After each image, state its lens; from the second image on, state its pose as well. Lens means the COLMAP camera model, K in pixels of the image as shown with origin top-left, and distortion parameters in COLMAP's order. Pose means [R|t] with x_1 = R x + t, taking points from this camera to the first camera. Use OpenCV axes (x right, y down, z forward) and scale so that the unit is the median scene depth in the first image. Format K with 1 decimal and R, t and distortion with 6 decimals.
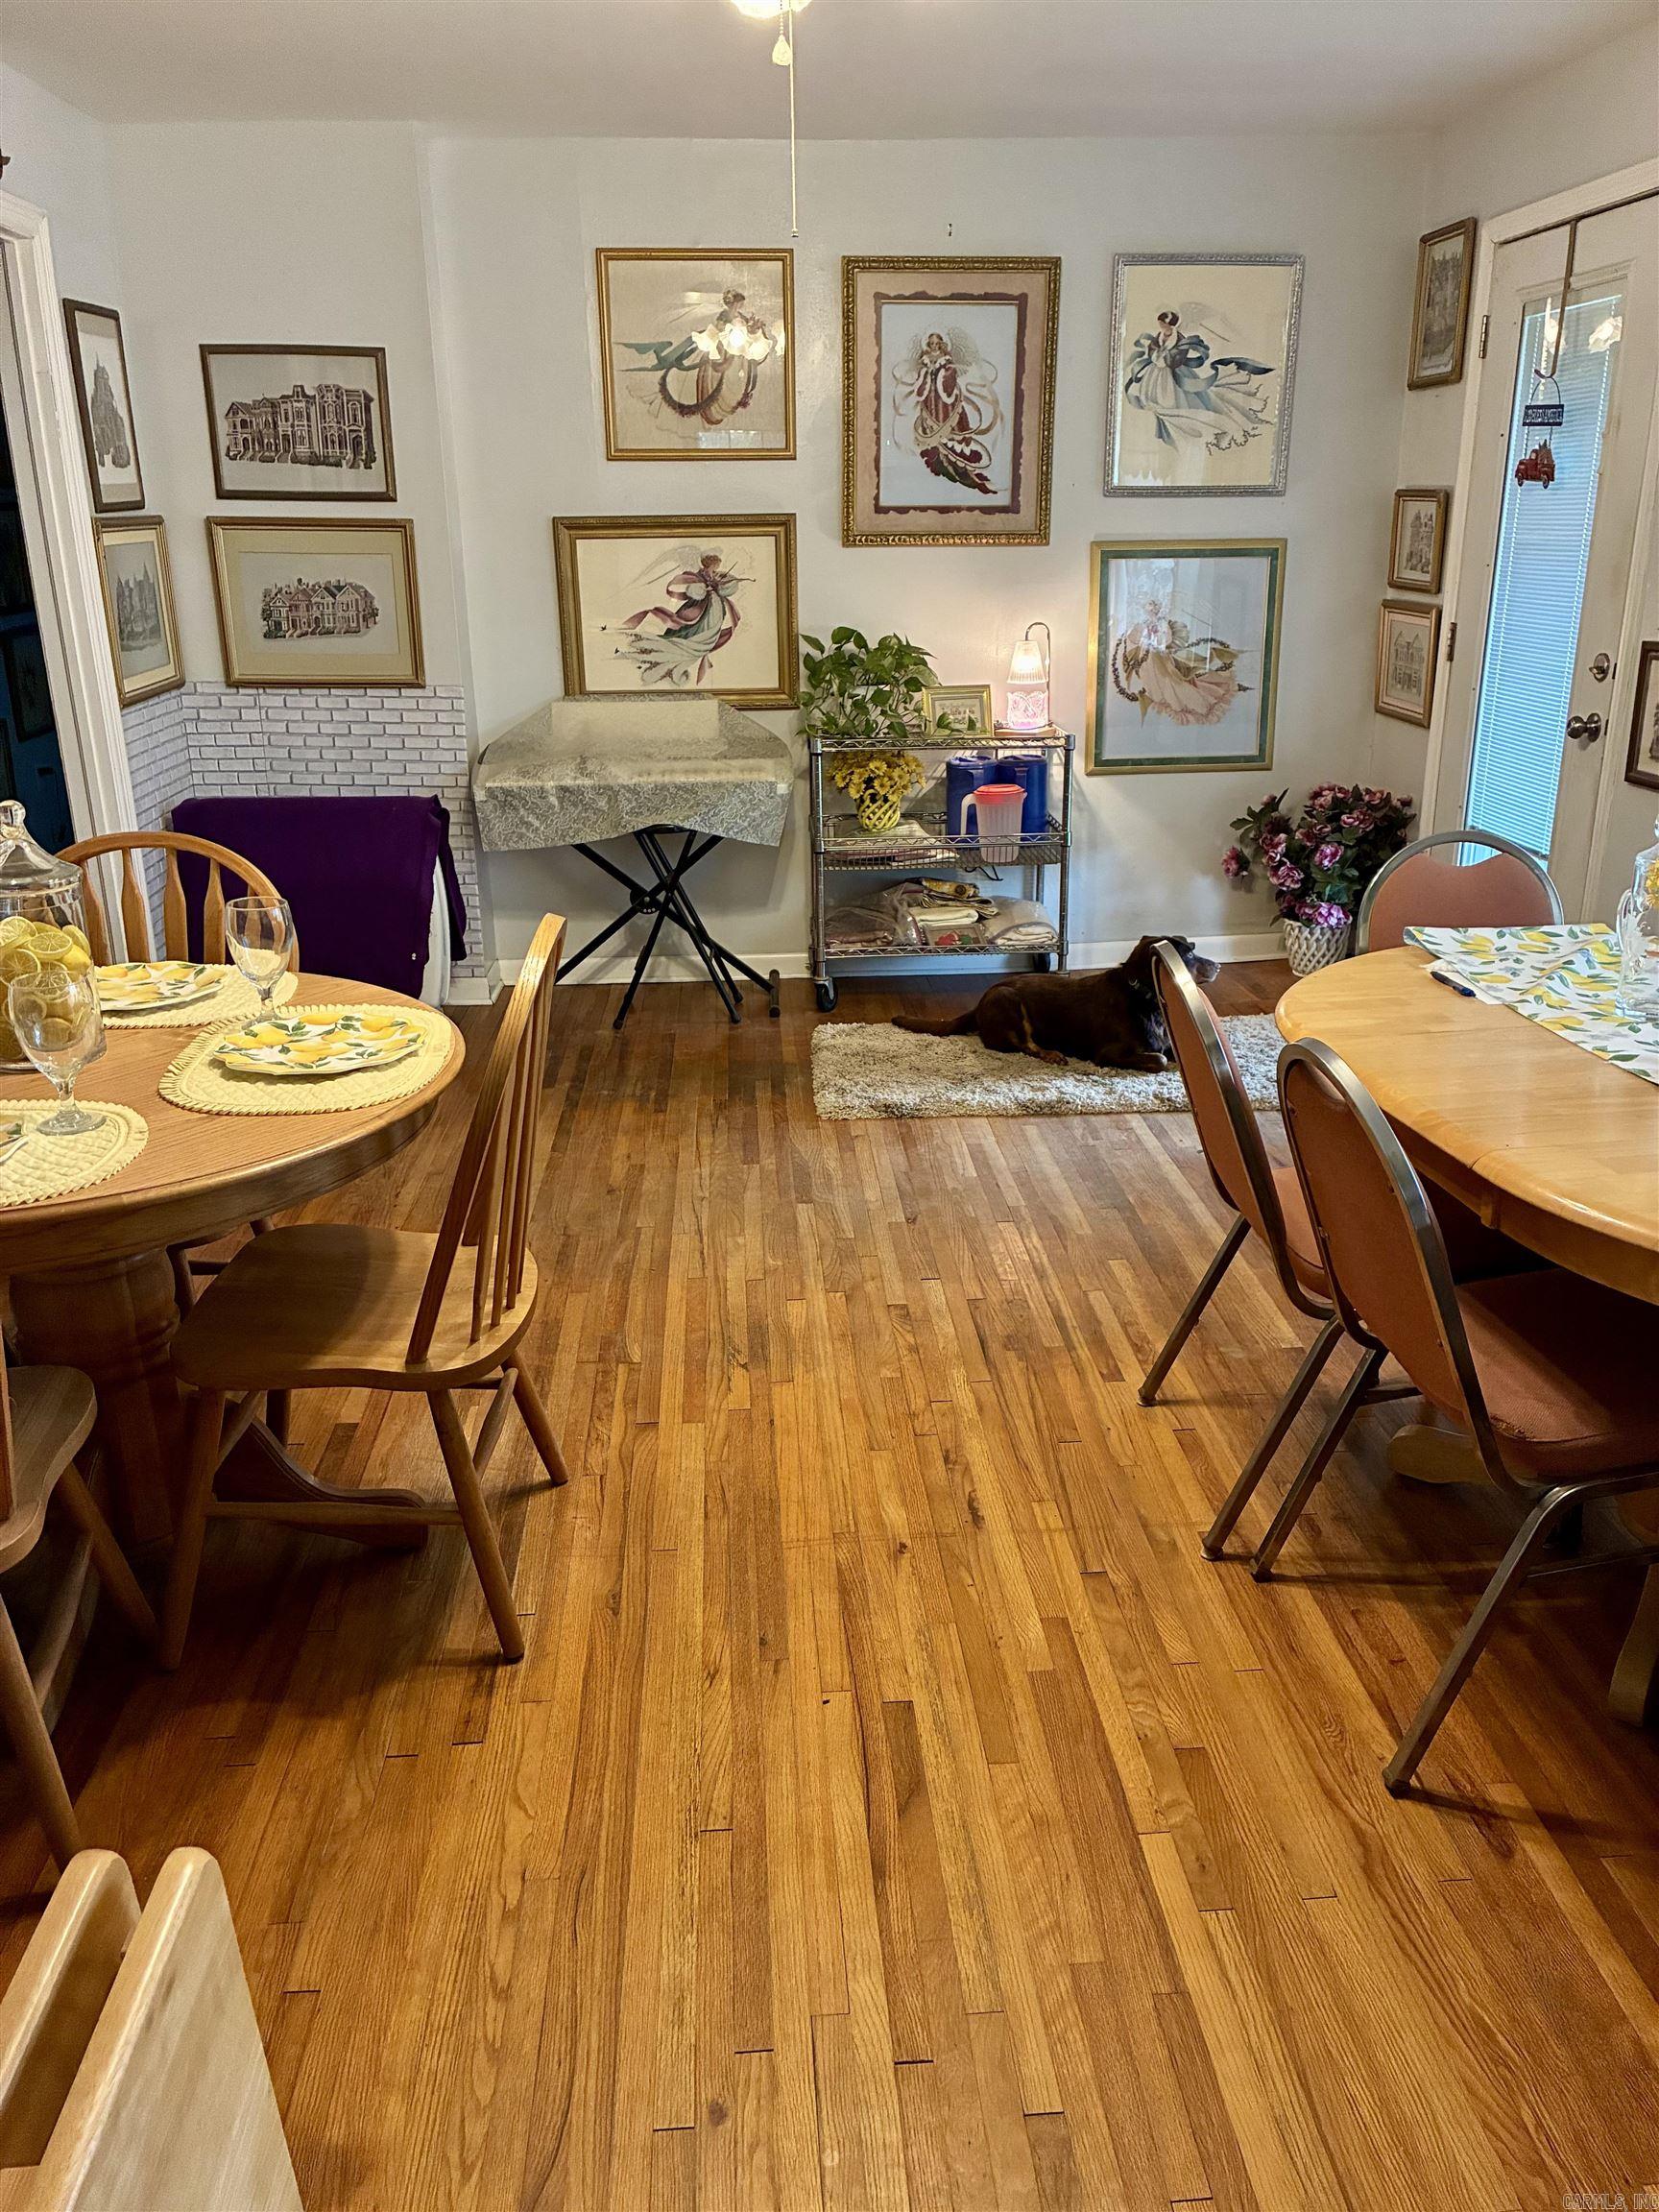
lens RADIAL K [[1671.5, 0, 841.0], [0, 1671.5, 1092.3], [0, 0, 1]] dist [0.036940, -0.042107]
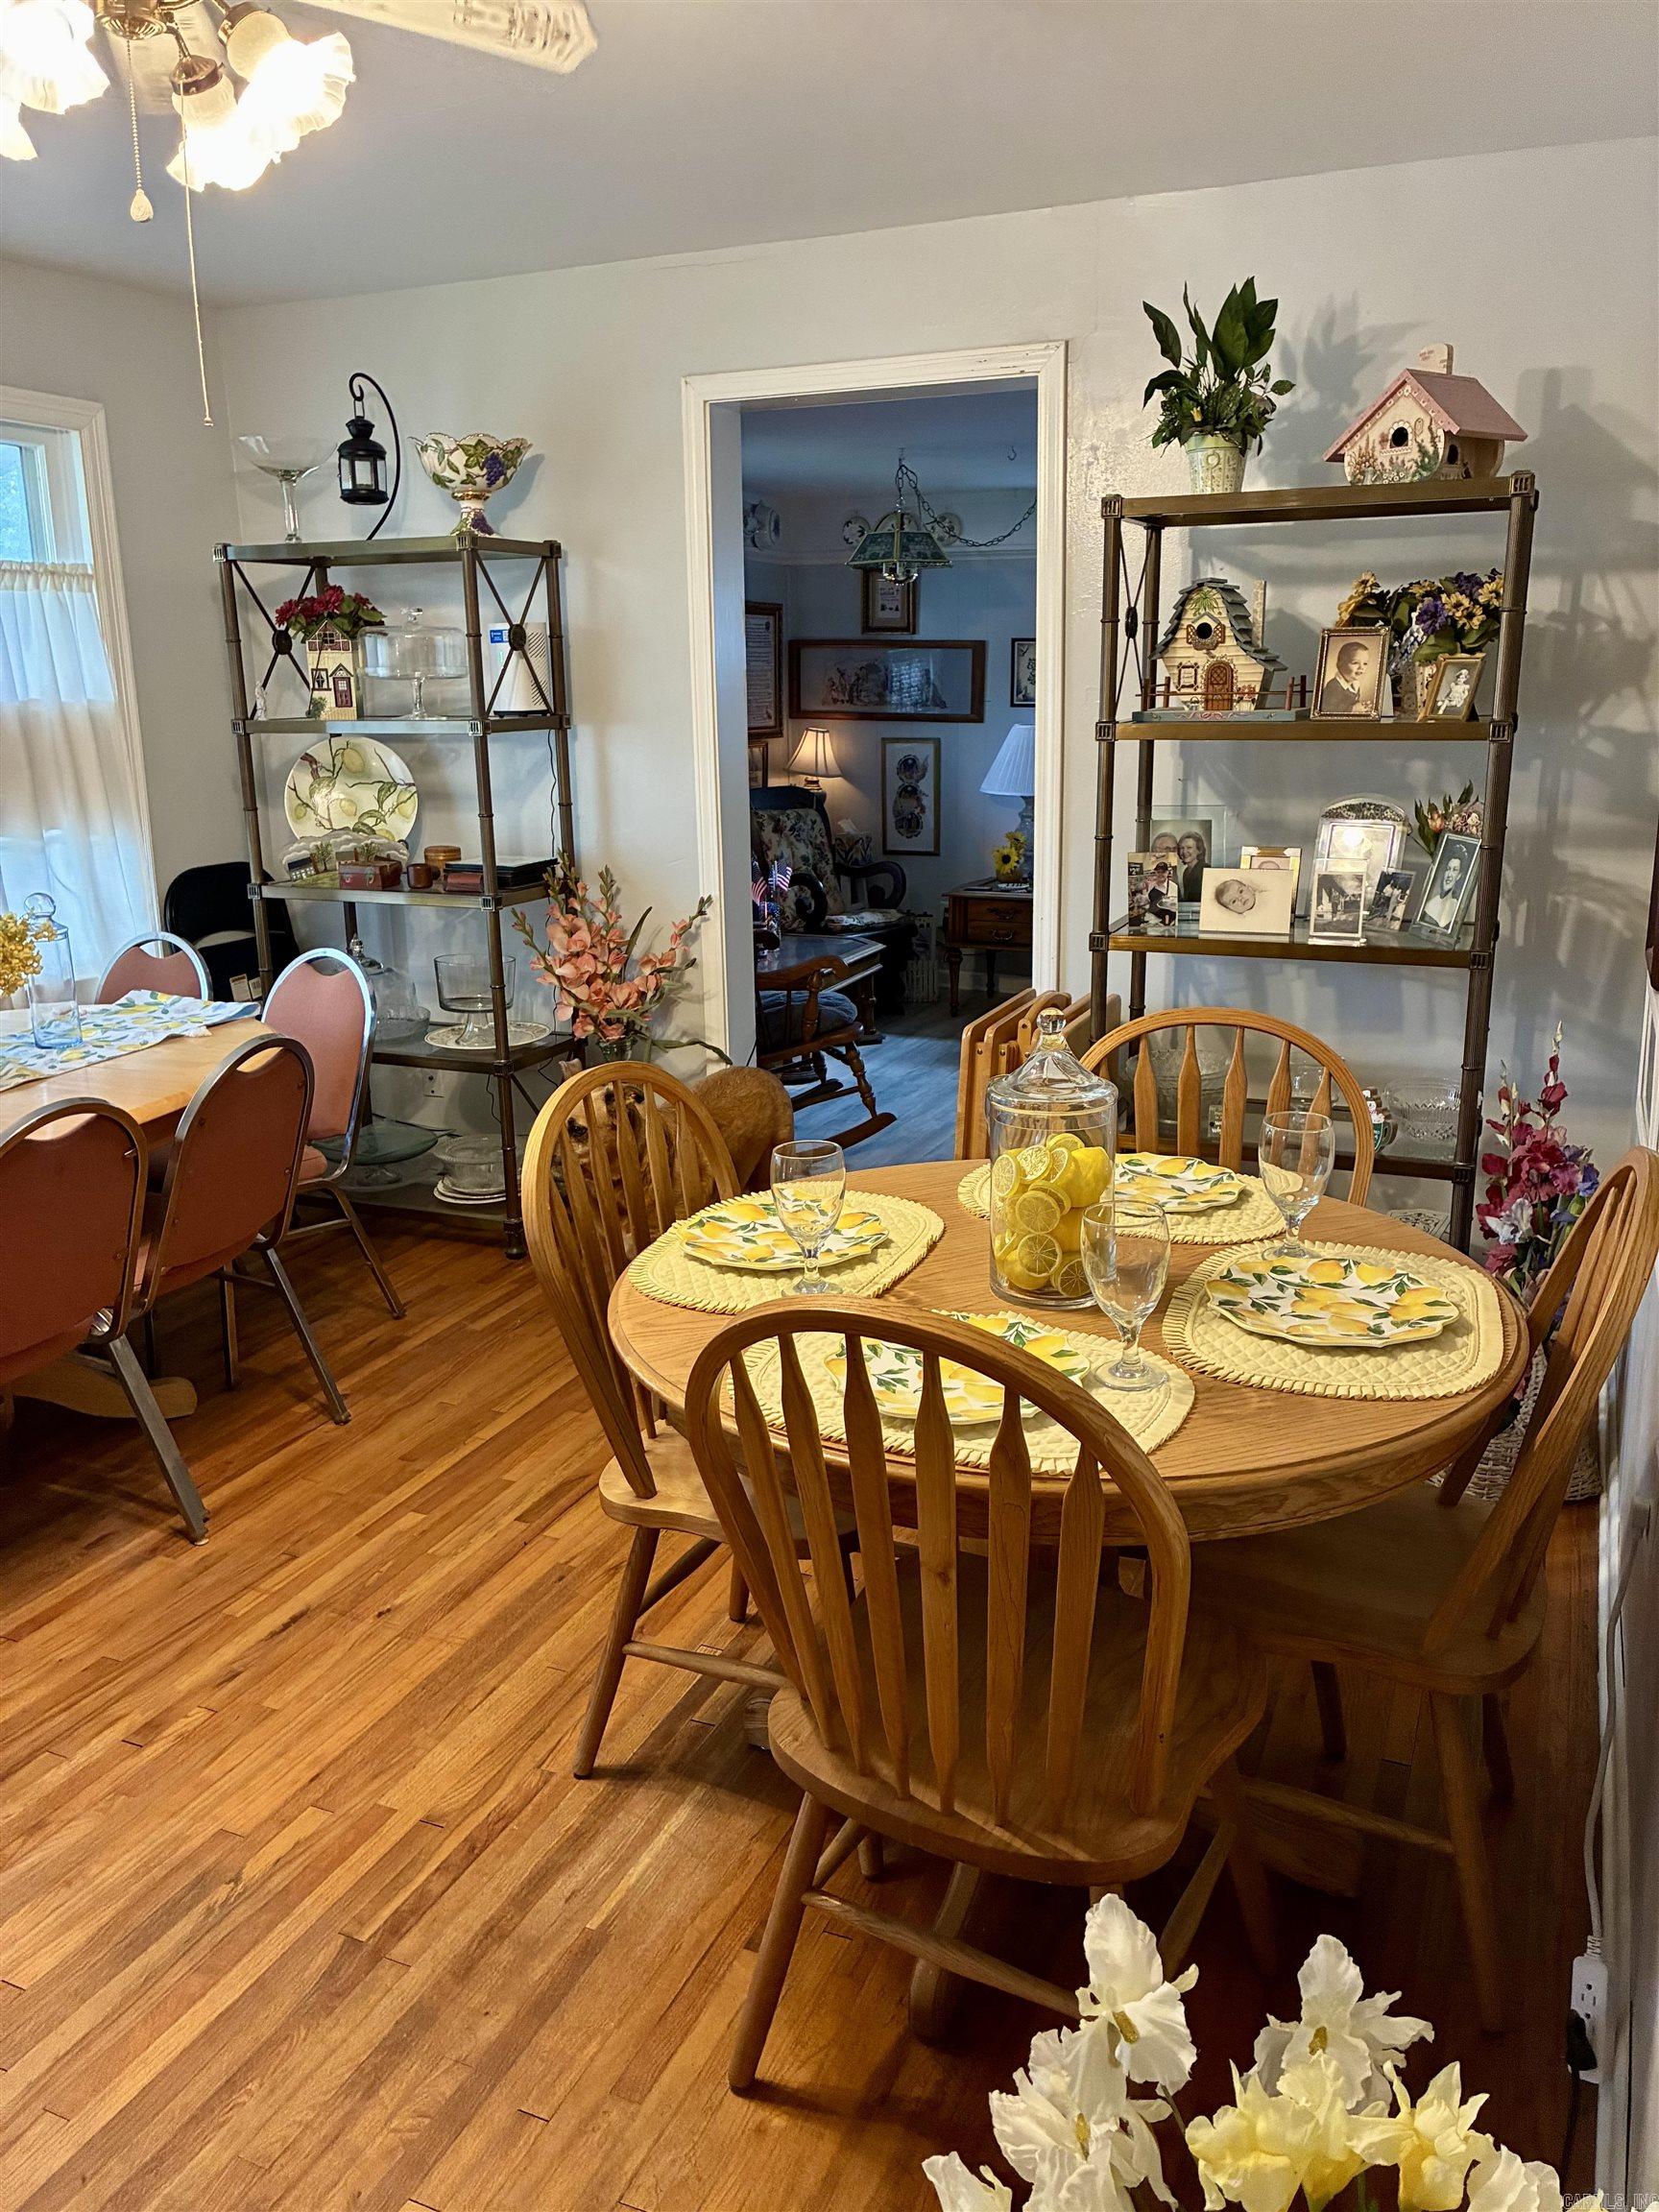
lens RADIAL K [[1671.5, 0, 827.9], [0, 1671.5, 1096.9], [0, 0, 1]] dist [0.036940, -0.042107]
pose [[-0.885570, -0.091924, 0.455319, -0.645636], [0.169021, 0.849258, 0.500193, -0.482954], [-0.432663, 0.519914, -0.736541, 1.404757]]
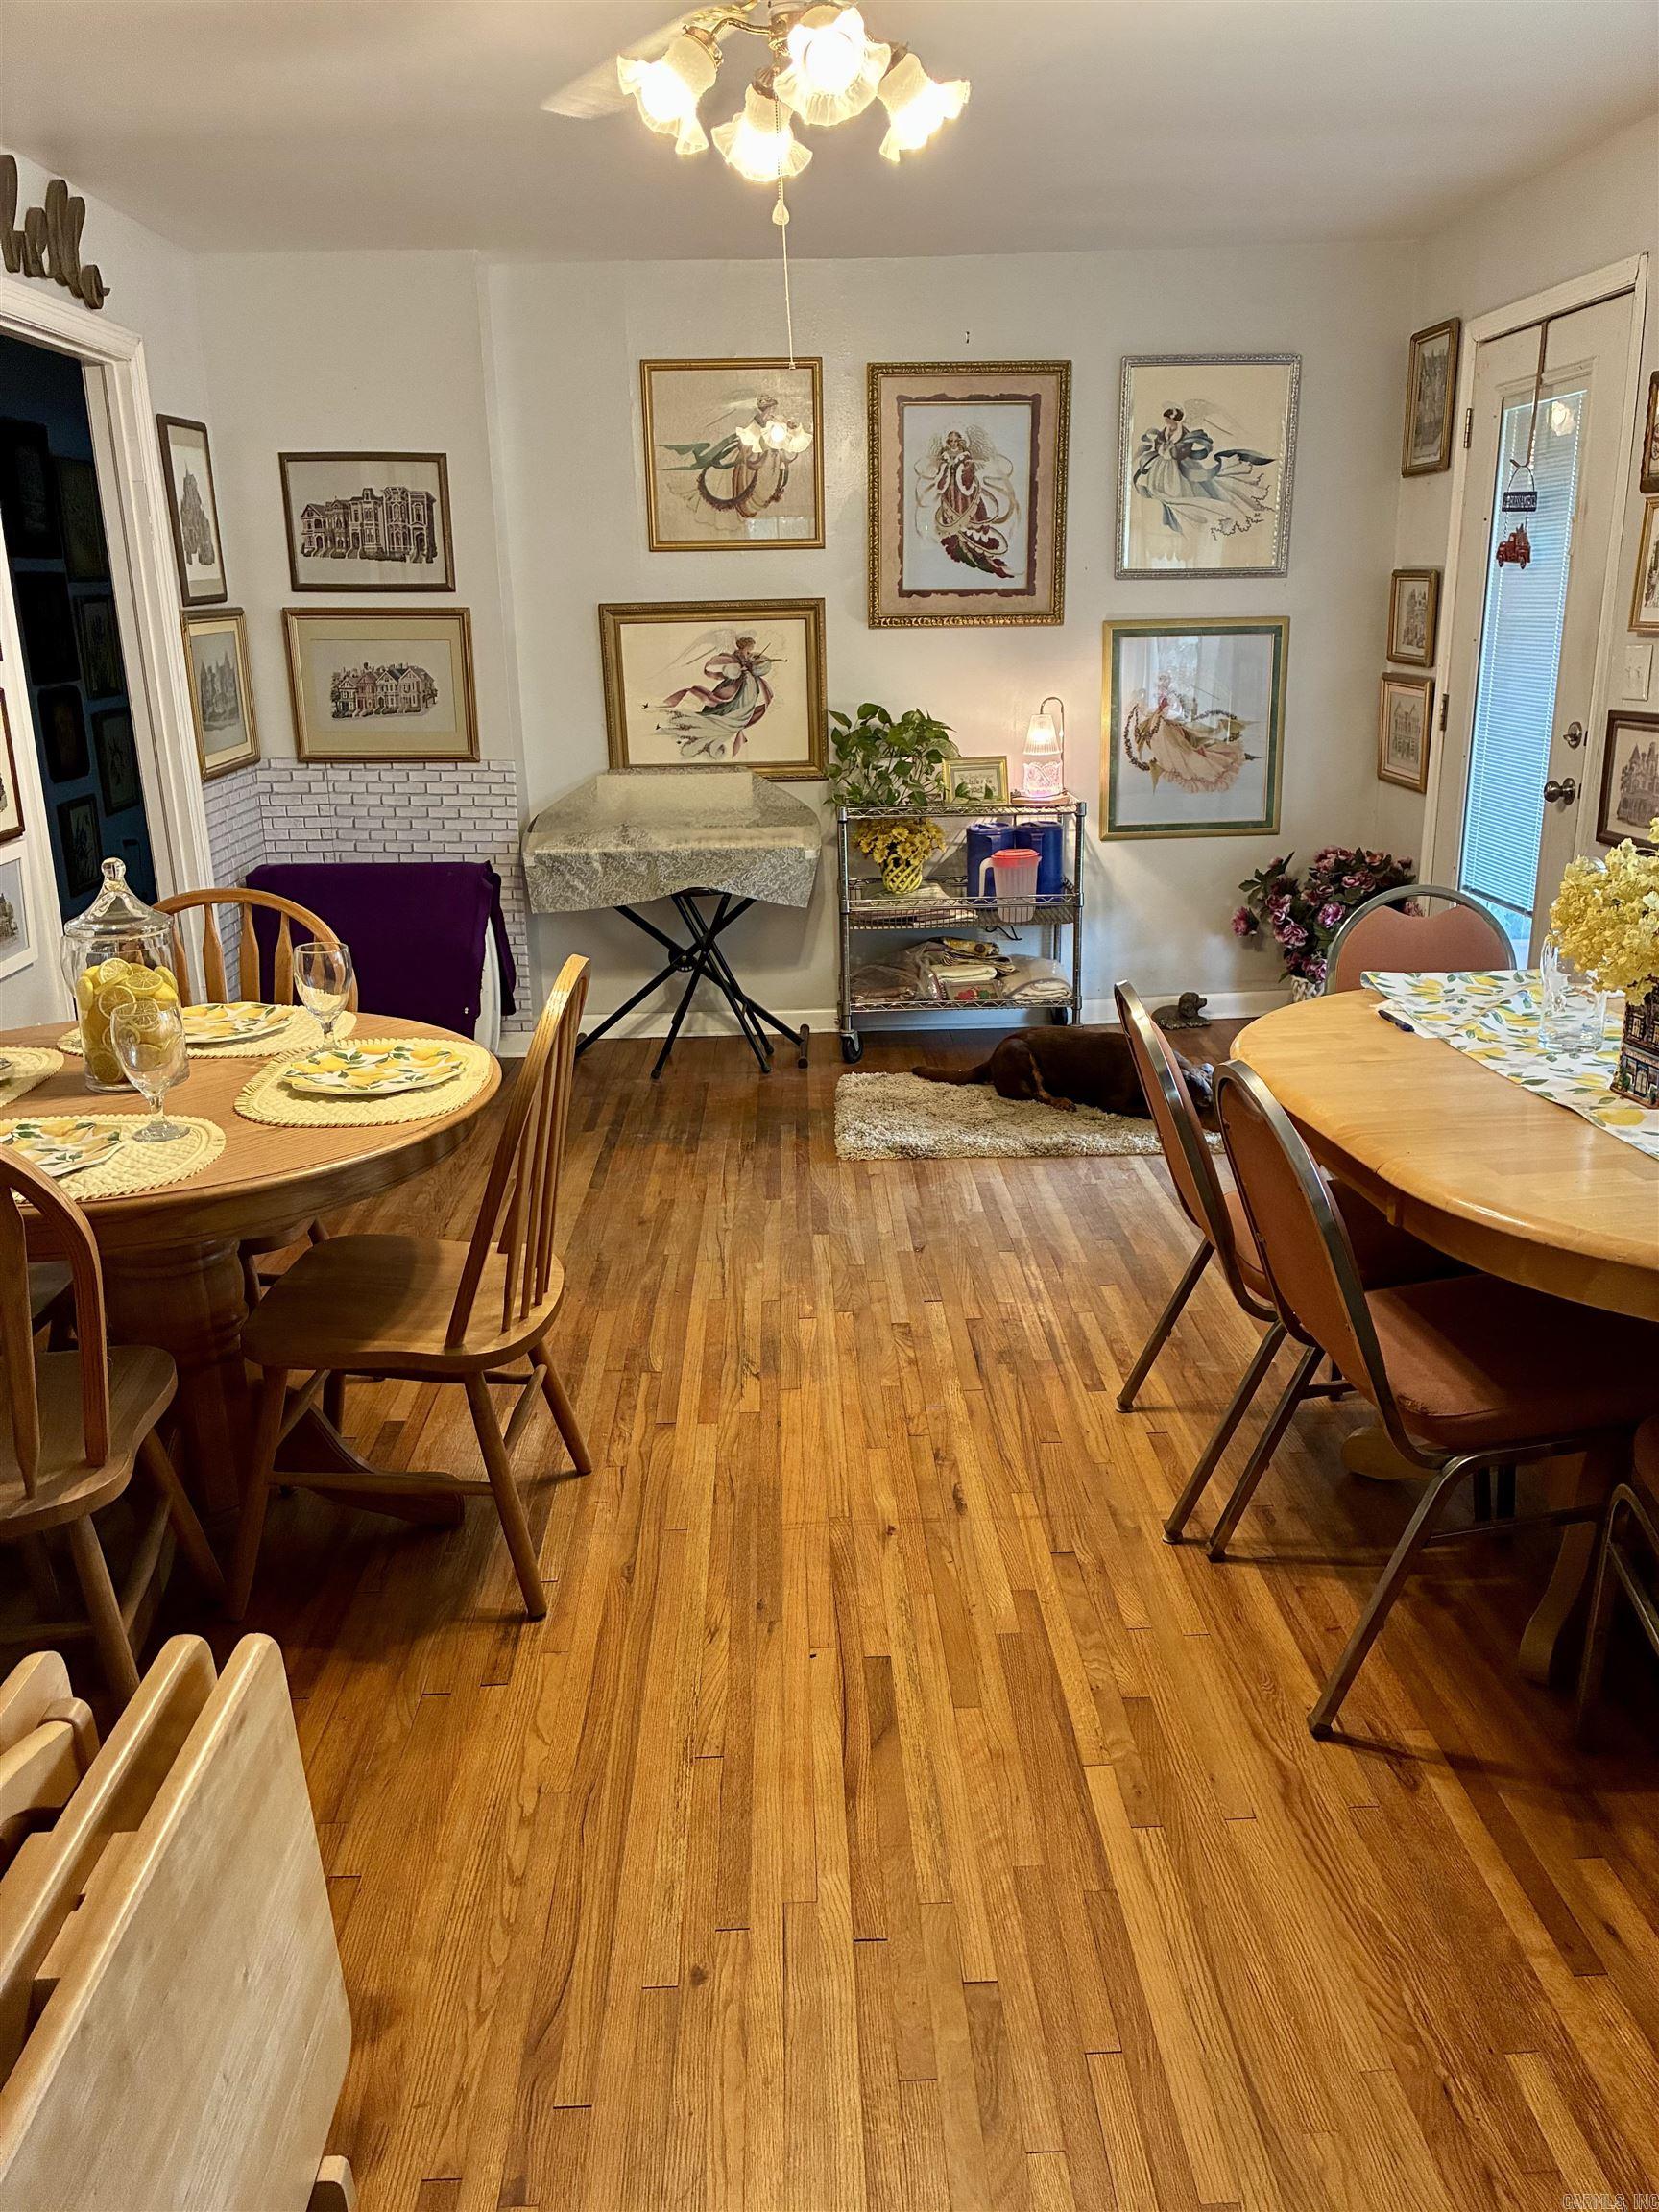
lens RADIAL K [[1671.5, 0, 828.5], [0, 1671.5, 1098.5], [0, 0, 1]] dist [0.036940, -0.042107]
pose [[0.999152, 0.001495, -0.041155, 0.037935], [-0.003092, 0.999243, -0.038769, 0.028917], [0.041066, 0.038863, 0.998400, -0.104779]]
